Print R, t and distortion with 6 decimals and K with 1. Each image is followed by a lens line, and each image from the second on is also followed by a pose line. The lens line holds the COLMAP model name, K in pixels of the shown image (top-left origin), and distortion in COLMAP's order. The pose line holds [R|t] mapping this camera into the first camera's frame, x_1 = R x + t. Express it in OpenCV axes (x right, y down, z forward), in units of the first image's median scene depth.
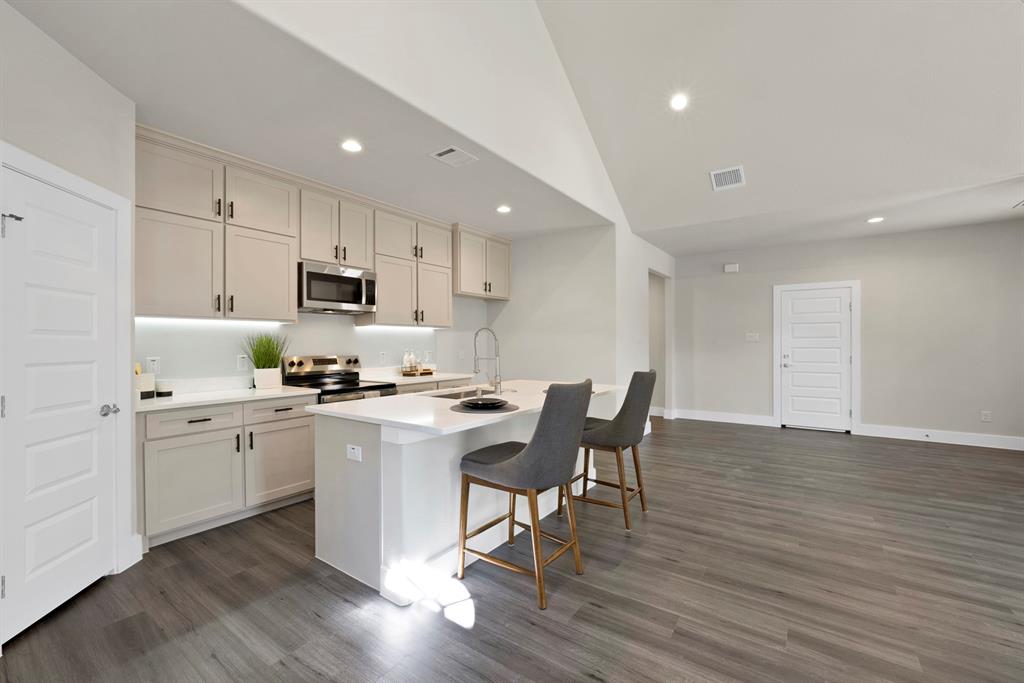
lens RADIAL K [[419.0, 0, 513.1], [0, 419.0, 337.8], [0, 0, 1]] dist [-0.010992, 0.003546]
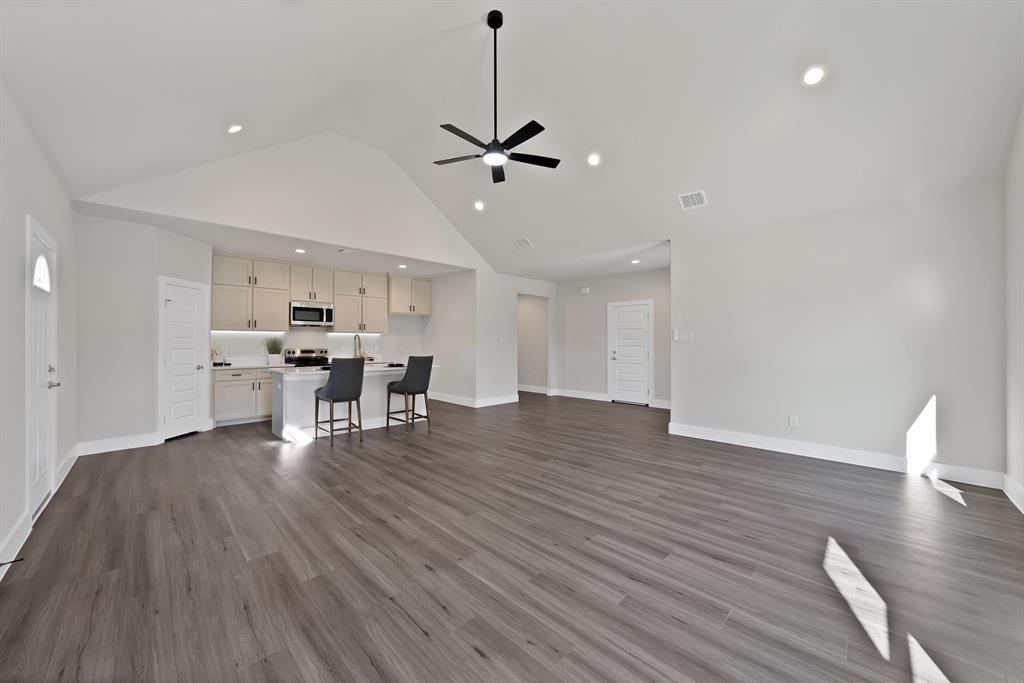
lens RADIAL K [[371.9, 0, 486.6], [0, 371.9, 334.3], [0, 0, 1]] dist [-0.016658, -0.000041]
pose [[0.978351, -0.000555, -0.206952, 0.892423], [-0.001024, 0.999971, -0.007527, -0.014065], [0.206951, 0.007576, 0.978322, -0.628057]]
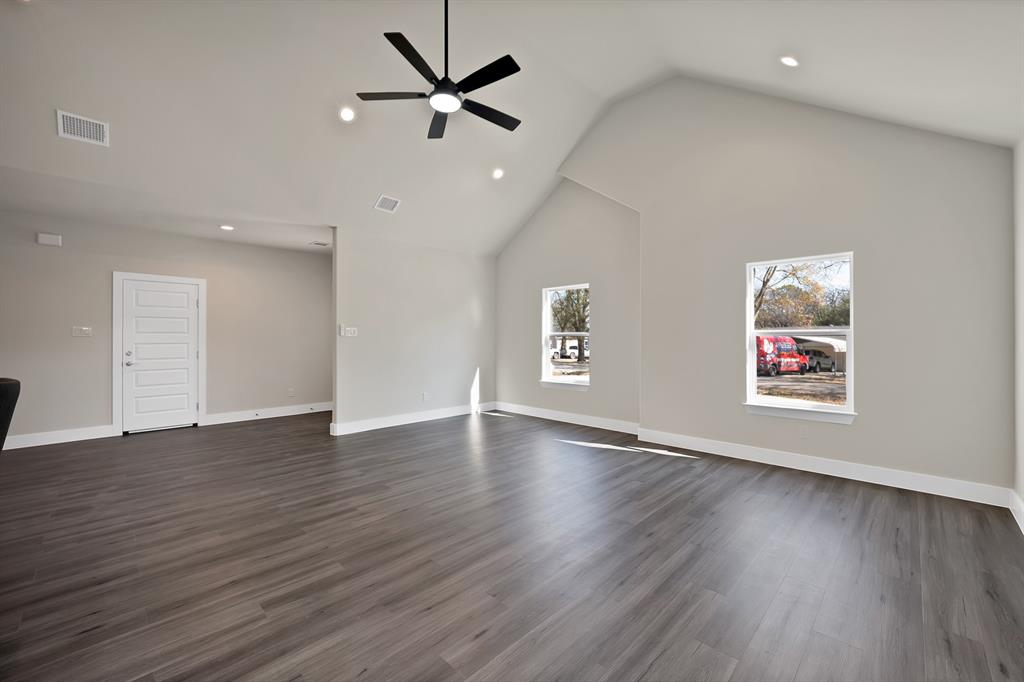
lens RADIAL K [[419.0, 0, 511.8], [0, 419.0, 342.6], [0, 0, 1]] dist [-0.010992, 0.003546]
pose [[0.158163, -0.006301, 0.987393, -0.170055], [-0.017805, 0.999799, 0.009232, -0.003931], [-0.987253, -0.019041, 0.158019, 0.102369]]
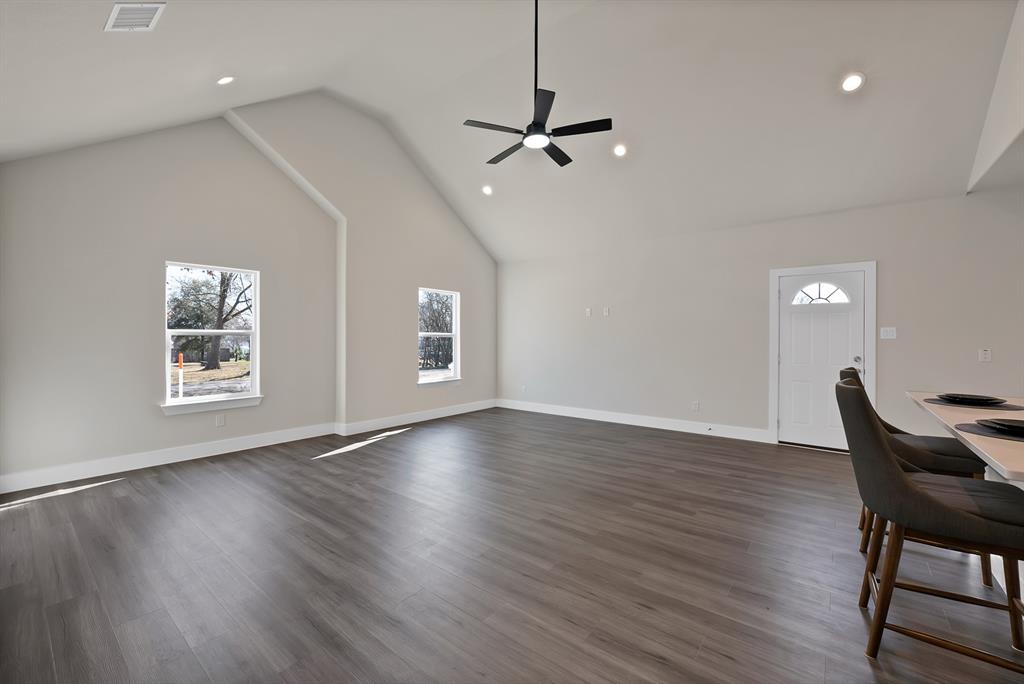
lens RADIAL K [[419.0, 0, 524.3], [0, 419.0, 330.3], [0, 0, 1]] dist [-0.010992, 0.003546]
pose [[-0.999747, 0.000871, 0.022460, 0.707889], [0.000039, 0.999314, -0.037031, 0.020069], [-0.022477, -0.037021, -0.999062, 1.469403]]
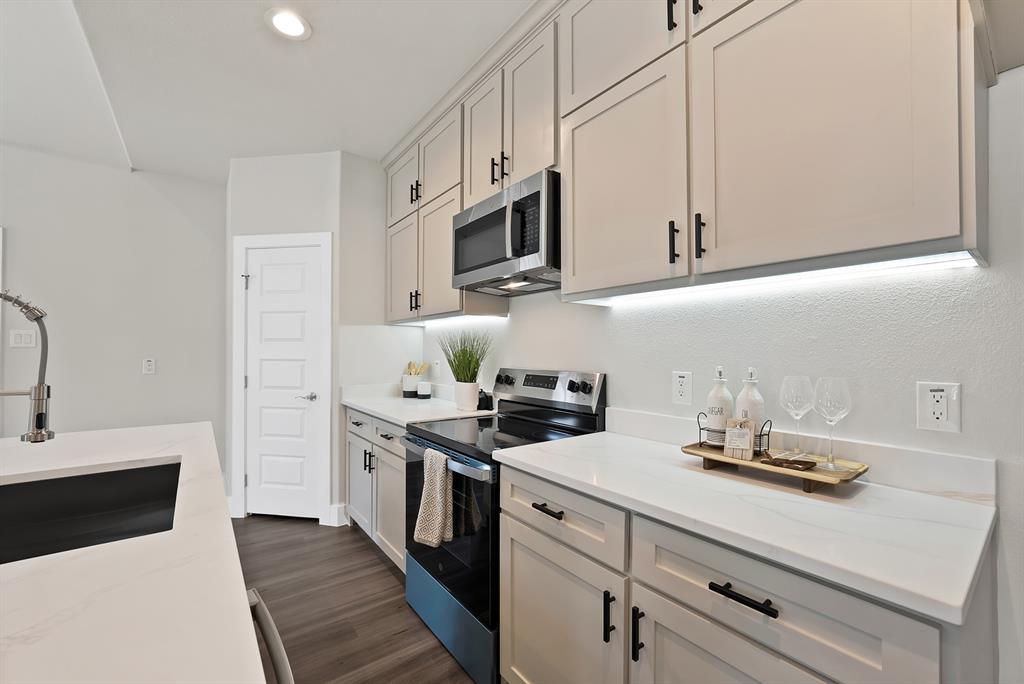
lens RADIAL K [[419.0, 0, 504.4], [0, 419.0, 344.8], [0, 0, 1]] dist [-0.010992, 0.003546]
pose [[-0.291617, -0.006689, -0.956512, 0.100429], [0.015903, 0.999803, -0.011840, 0.021437], [0.956403, -0.018664, -0.291453, 1.382200]]
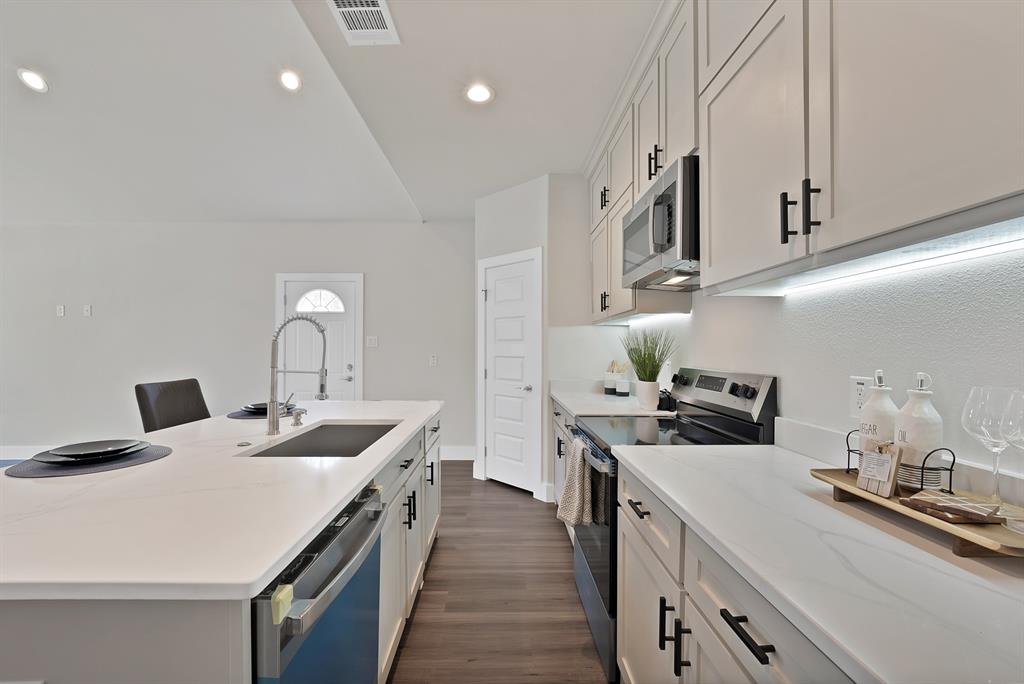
lens RADIAL K [[419.0, 0, 505.1], [0, 419.0, 344.9], [0, 0, 1]] dist [-0.010992, 0.003546]
pose [[-0.795447, -0.000077, -0.606023, 0.050129], [0.013499, 0.999750, -0.017846, 0.024130], [0.605873, -0.022376, -0.795247, 1.541846]]
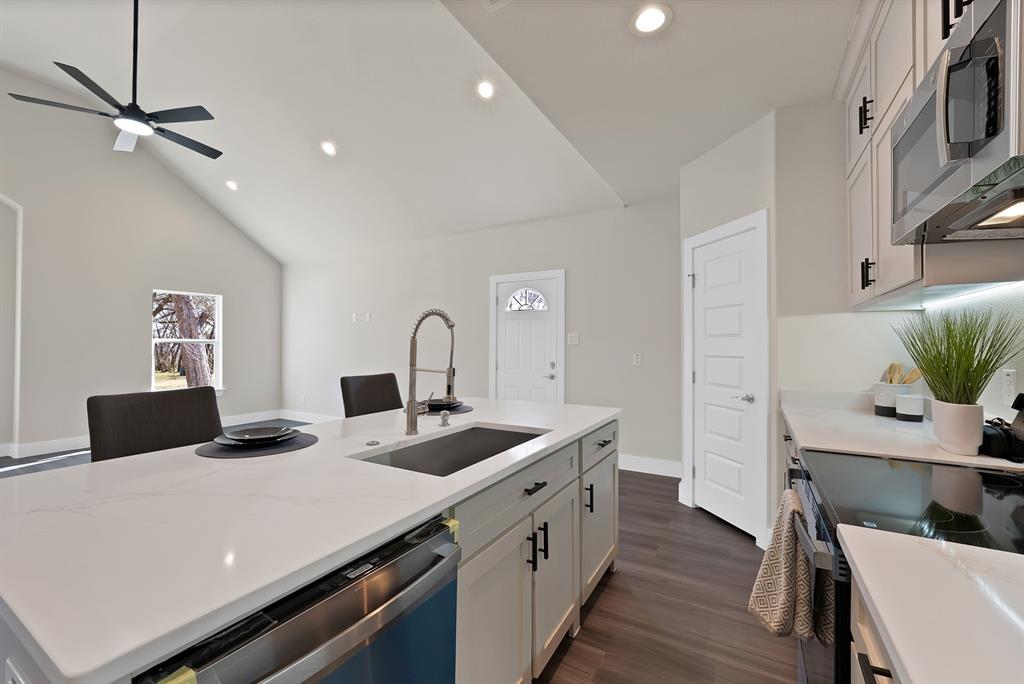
lens RADIAL K [[419.0, 0, 518.6], [0, 419.0, 340.4], [0, 0, 1]] dist [-0.010992, 0.003546]
pose [[-0.991345, 0.002967, -0.131246, -0.103169], [0.006792, 0.999565, -0.028699, 0.024285], [0.131104, -0.029342, -0.990934, 1.468630]]
